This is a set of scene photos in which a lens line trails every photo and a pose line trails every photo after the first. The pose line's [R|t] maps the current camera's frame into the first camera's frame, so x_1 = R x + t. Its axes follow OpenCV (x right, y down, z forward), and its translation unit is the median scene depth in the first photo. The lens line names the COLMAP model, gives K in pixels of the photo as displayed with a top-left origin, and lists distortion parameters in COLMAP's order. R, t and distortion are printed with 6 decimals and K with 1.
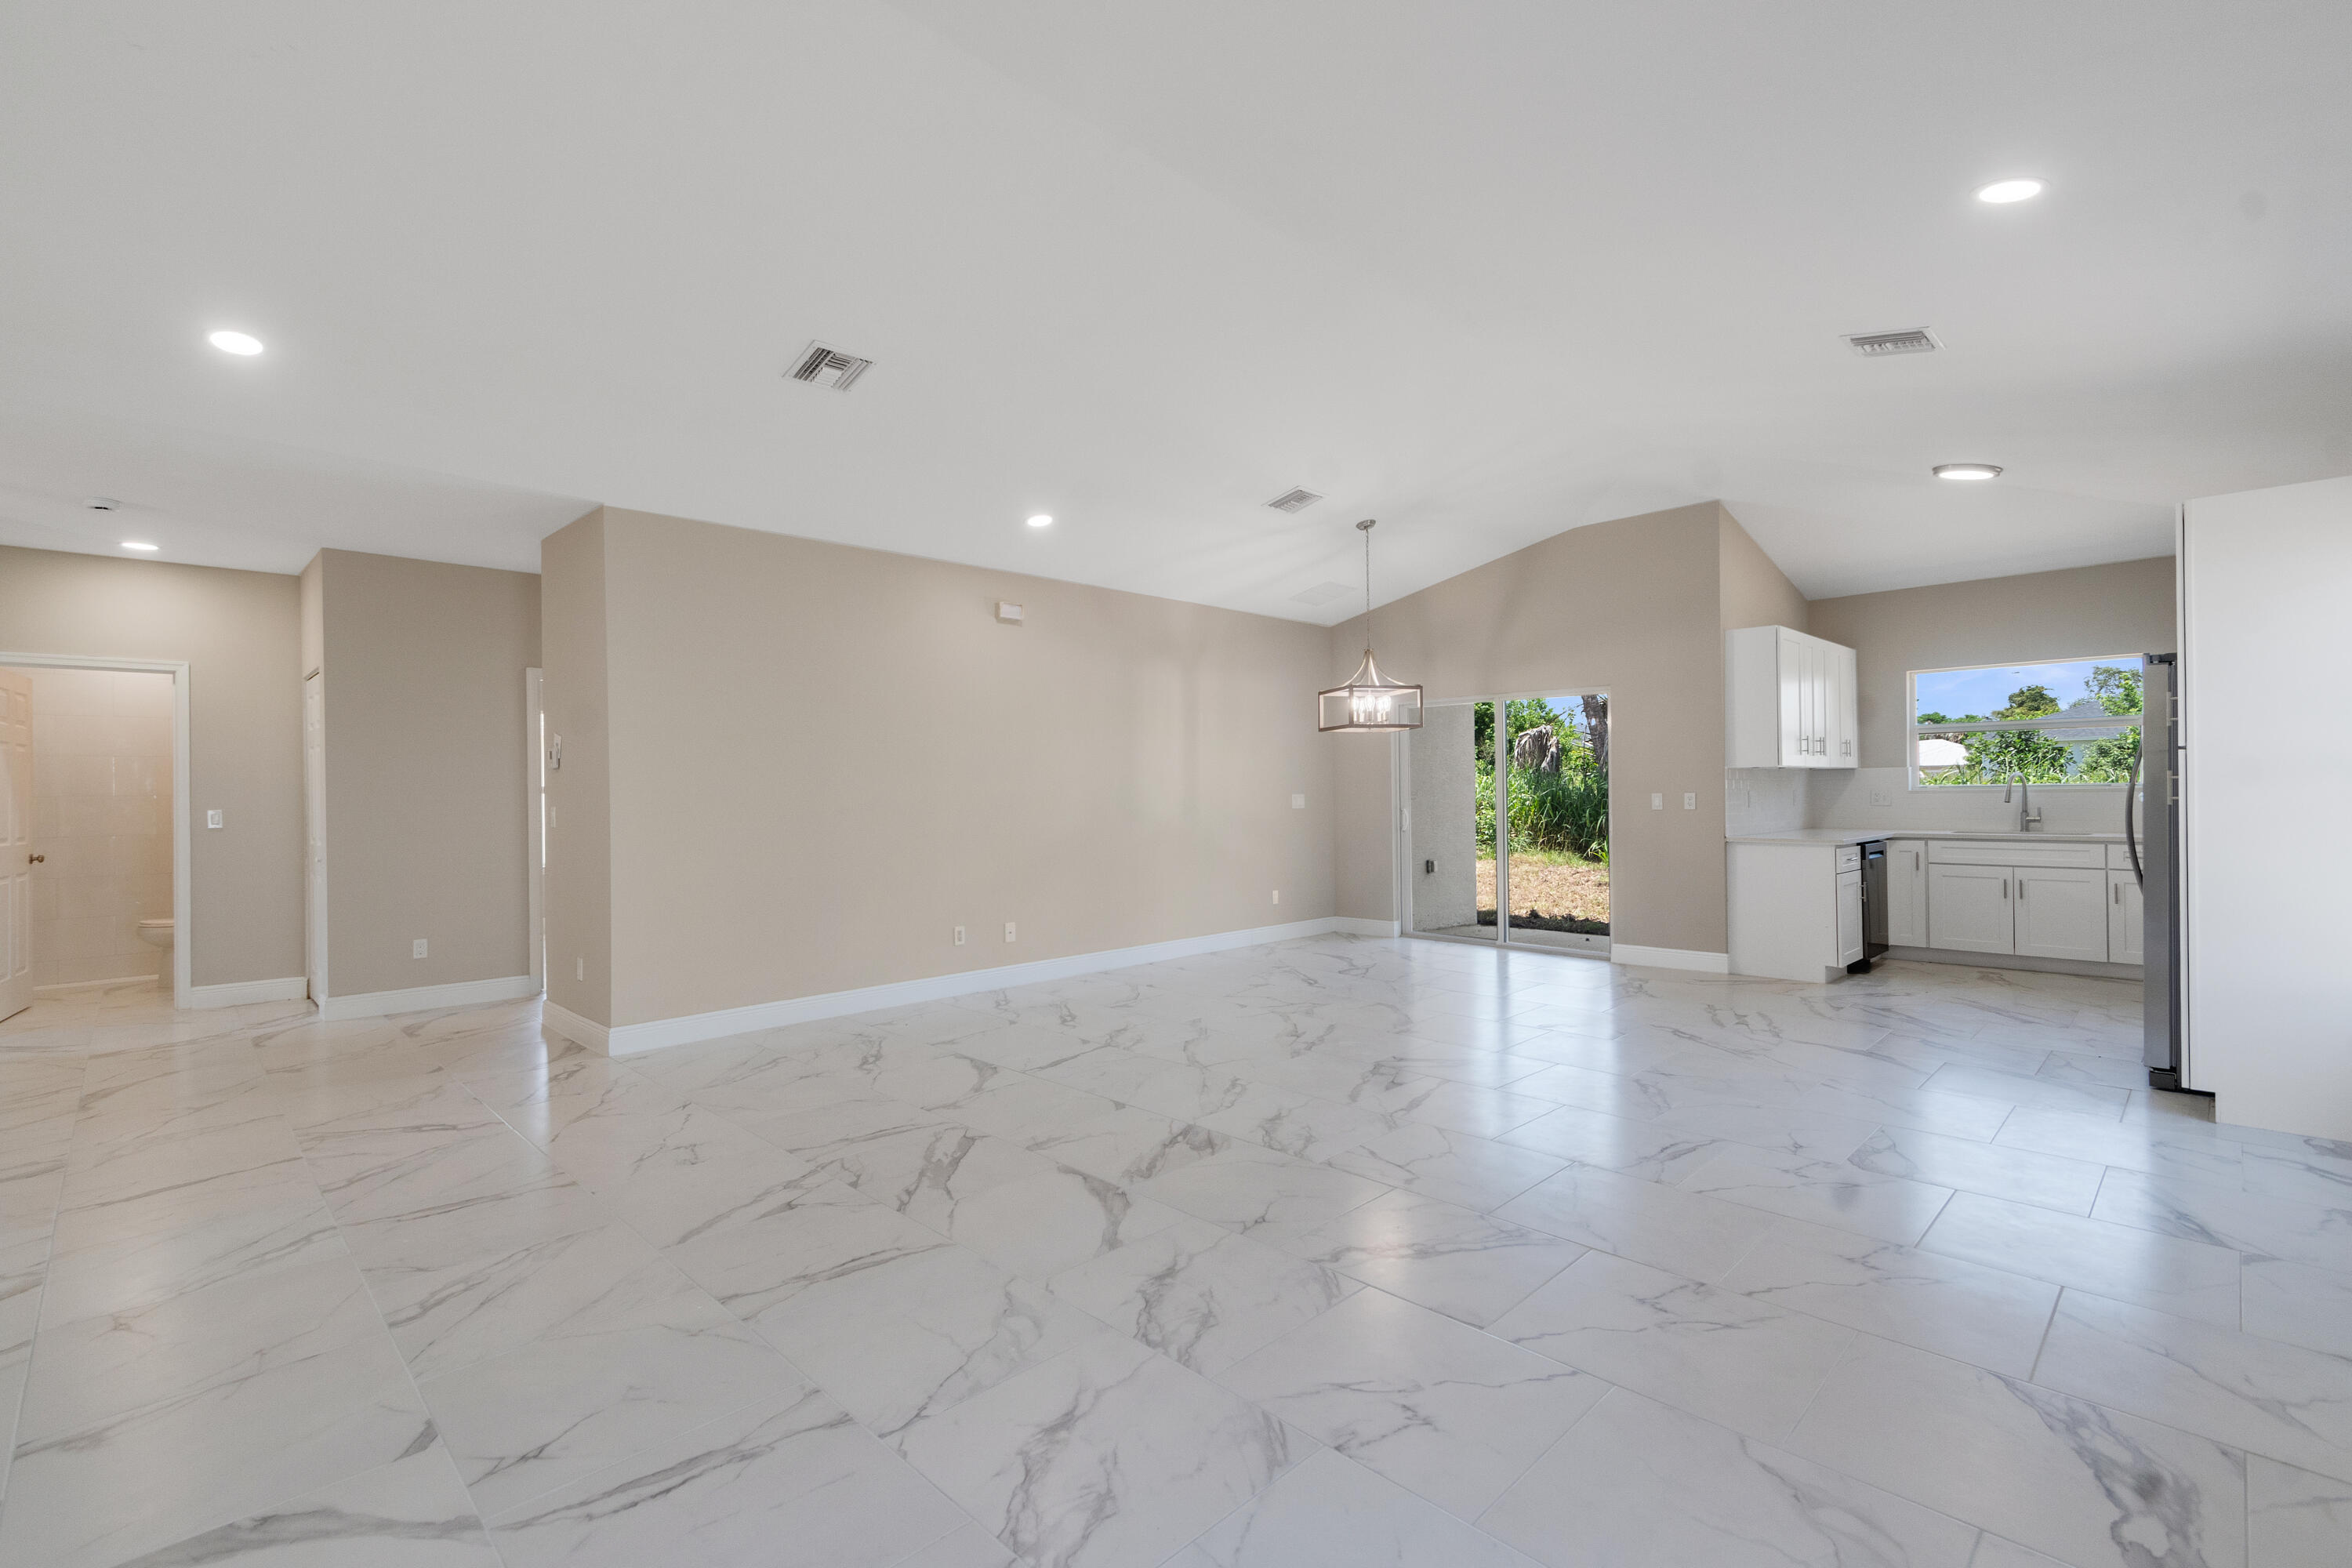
lens RADIAL K [[1036.0, 0, 1131.7], [0, 1036.0, 785.8], [0, 0, 1]] dist [0.013006, -0.003500]
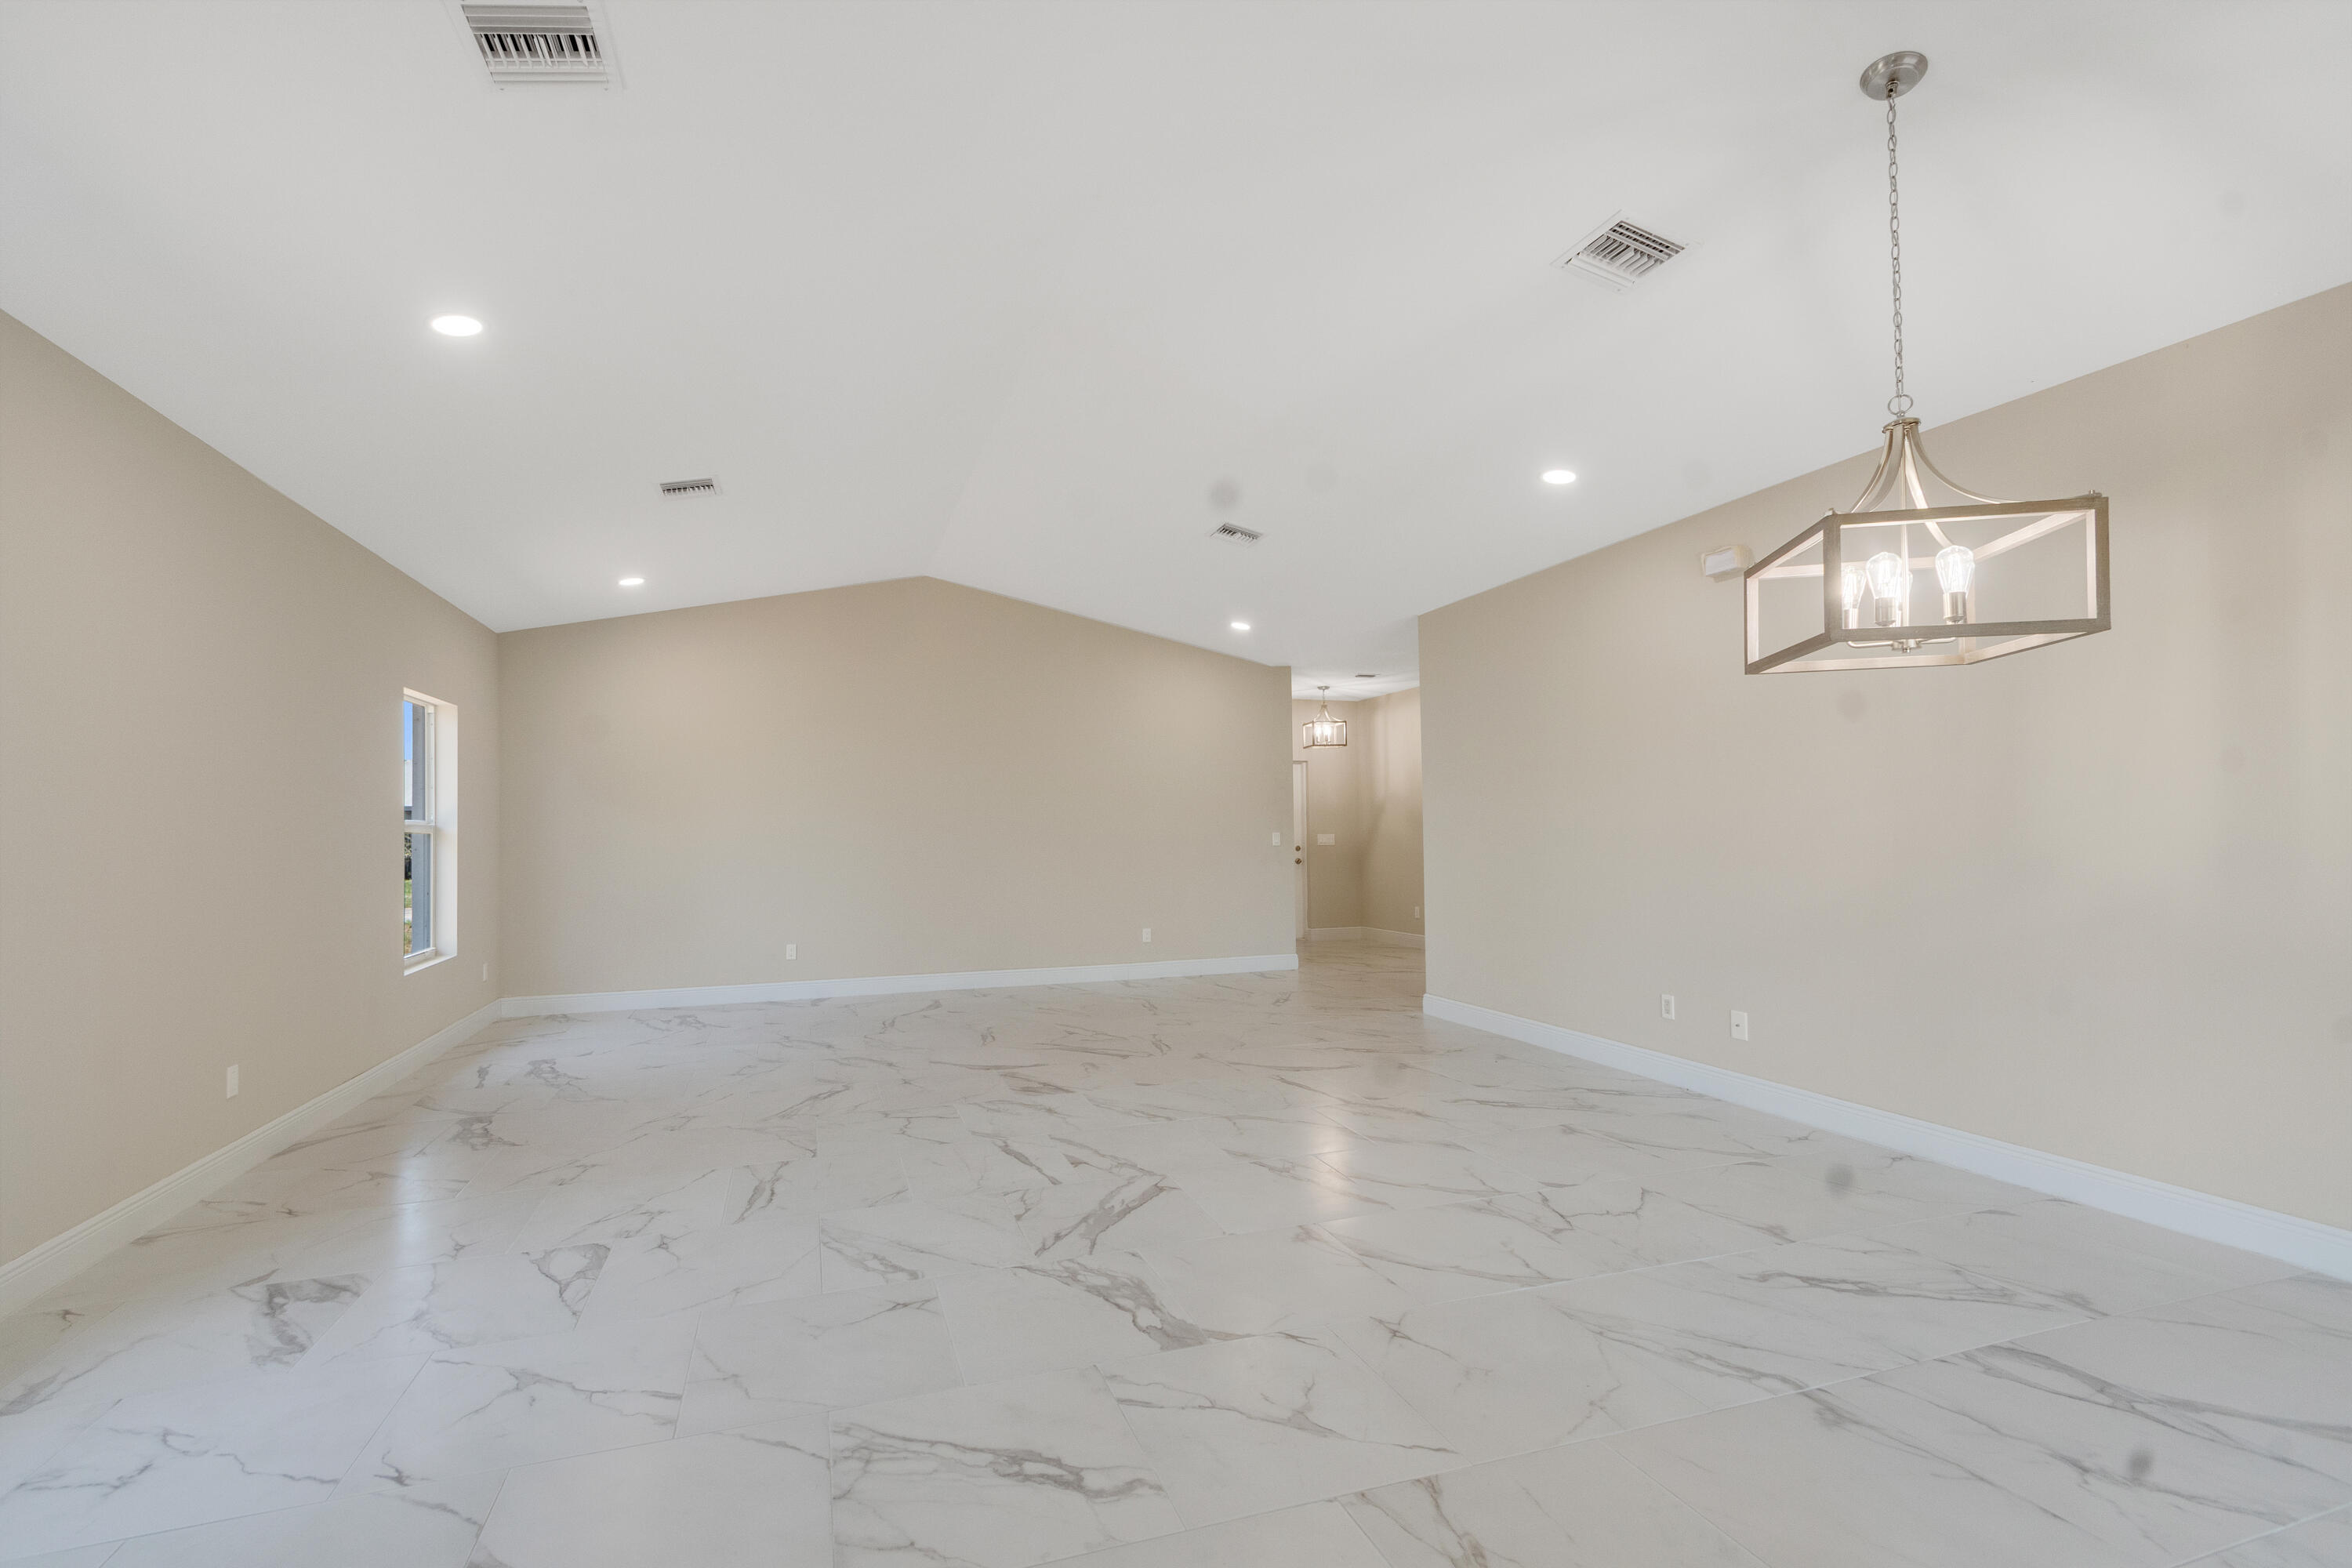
lens RADIAL K [[1036.0, 0, 1138.4], [0, 1036.0, 821.2], [0, 0, 1]] dist [0.013006, -0.003500]
pose [[-0.428092, 0.010139, -0.903678, 0.641956], [0.020298, 0.999793, 0.001602, -0.003198], [0.903507, -0.017656, -0.428209, 0.890683]]
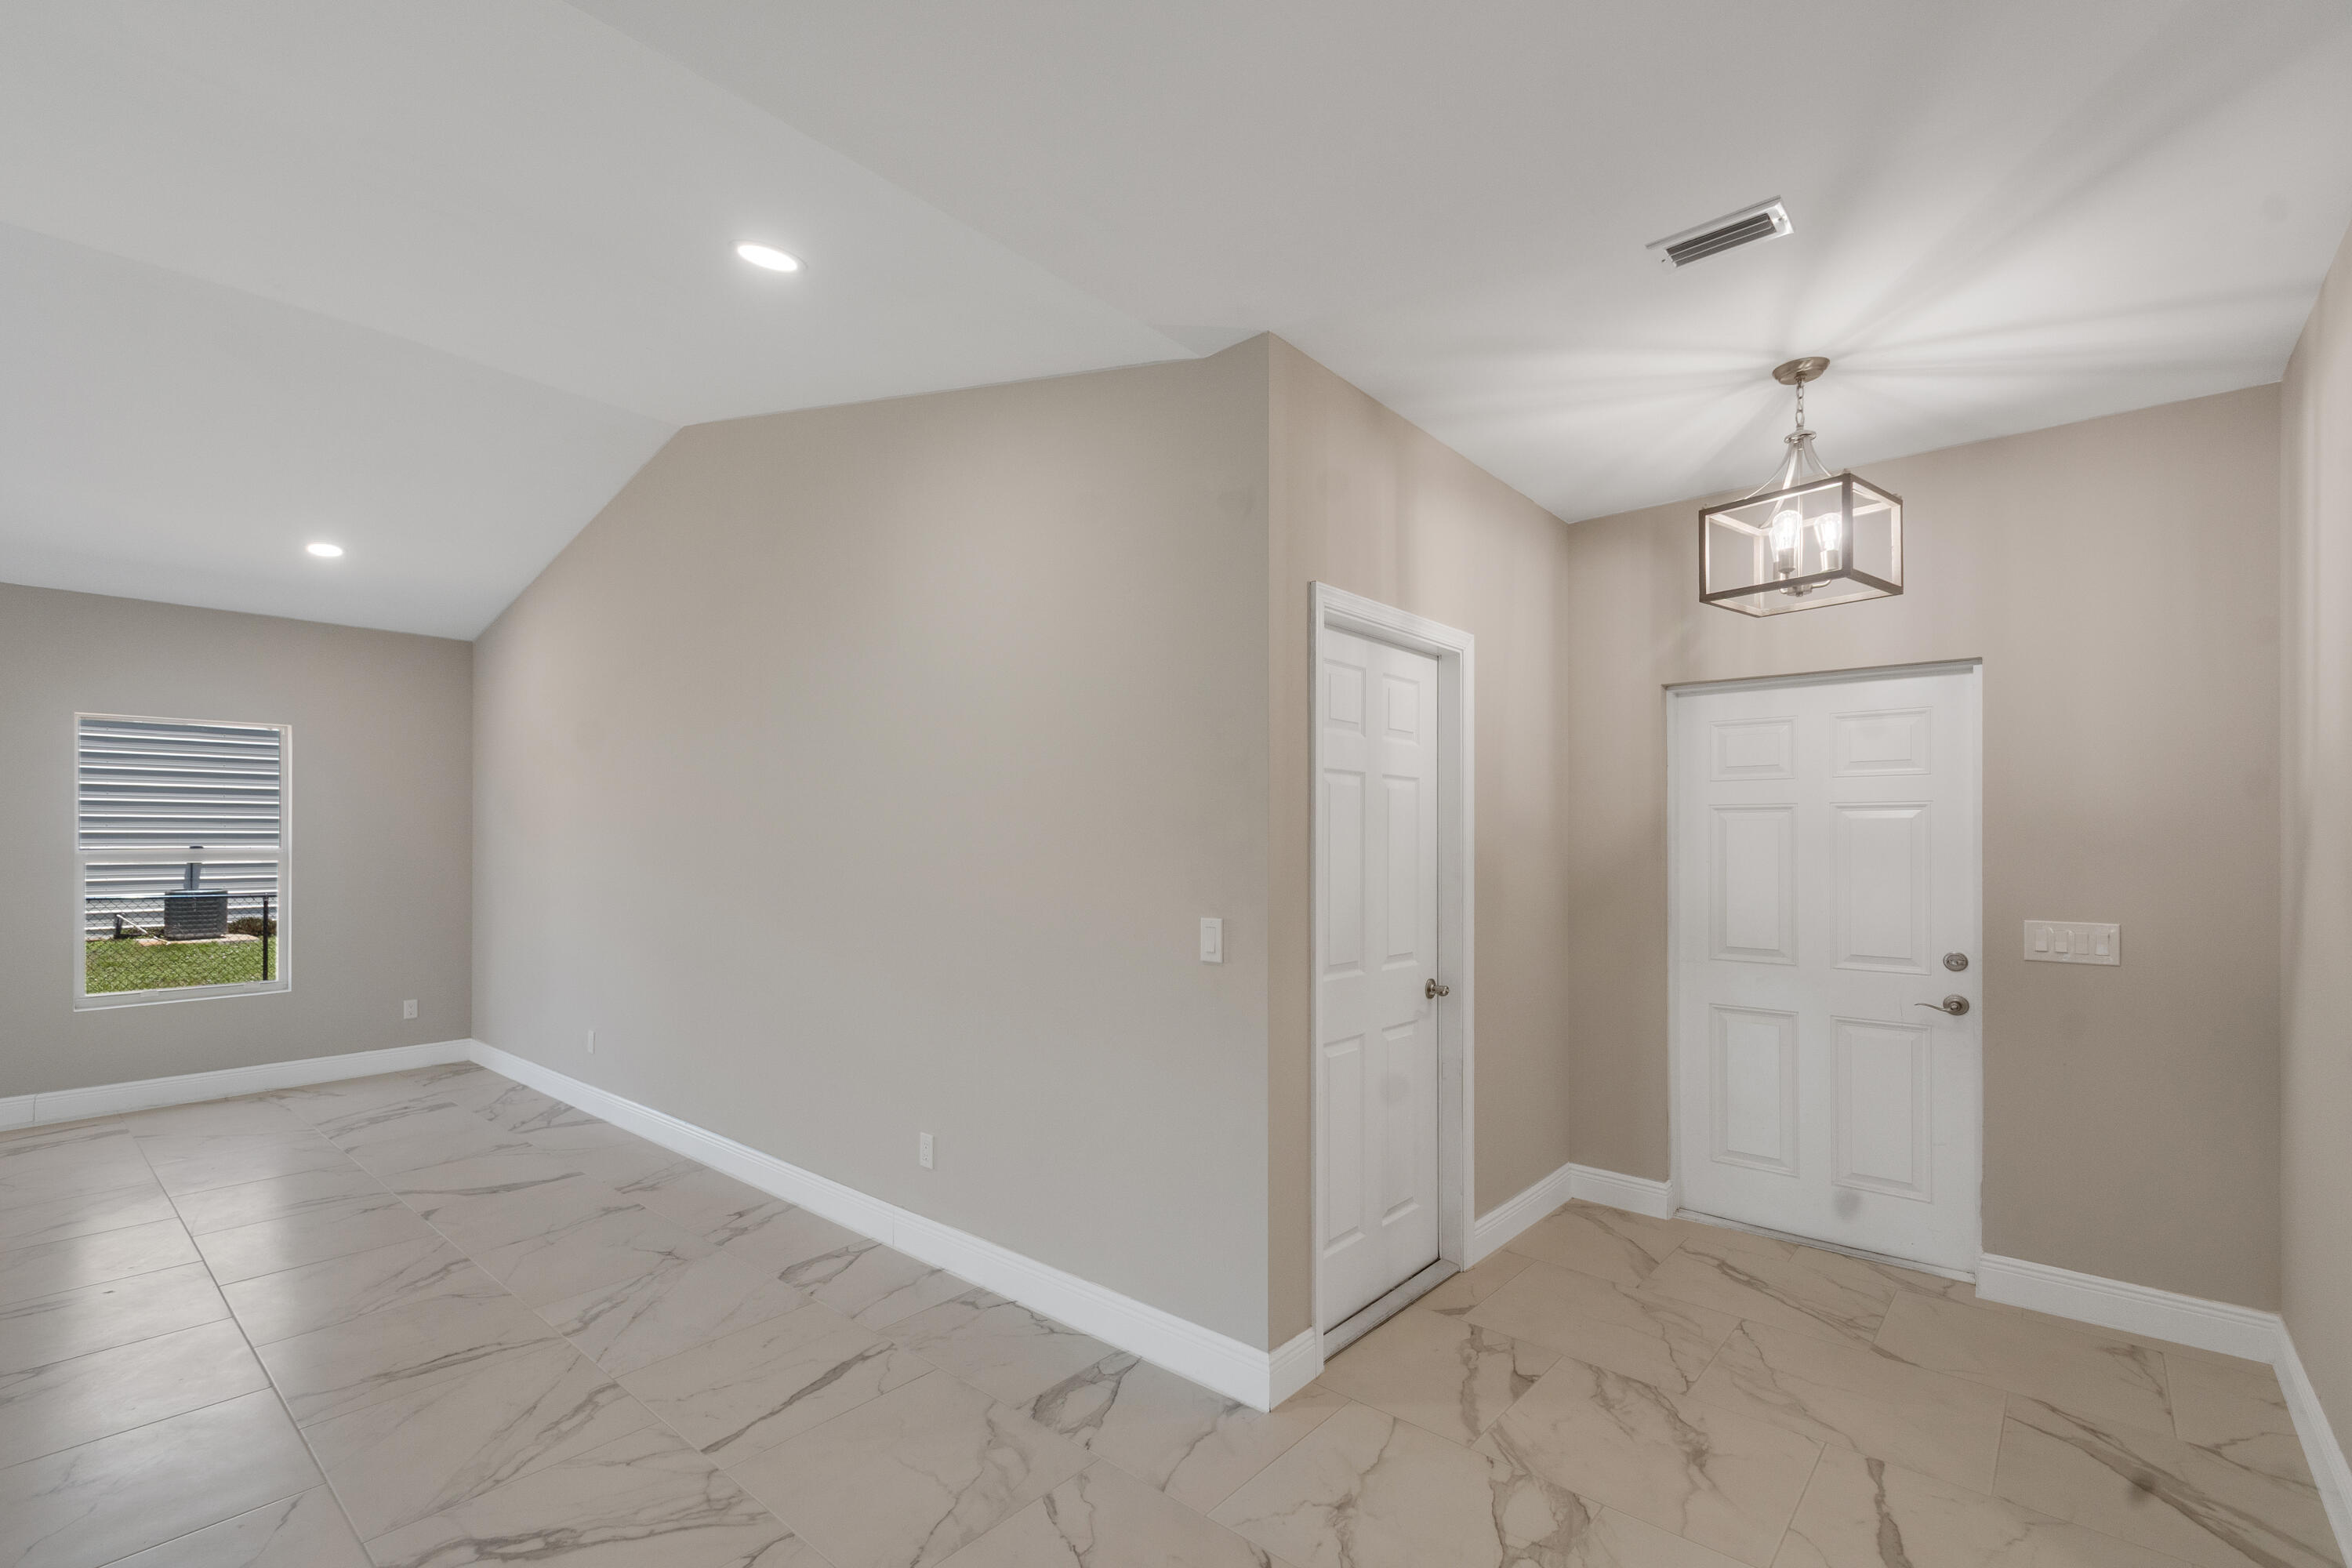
lens RADIAL K [[1036.0, 0, 1146.8], [0, 1036.0, 834.2], [0, 0, 1]] dist [0.013006, -0.003500]
pose [[-0.996485, 0.010694, -0.083088, -0.534793], [0.011138, 0.999926, -0.004882, -0.013800], [0.083030, -0.005790, -0.996530, 0.869112]]
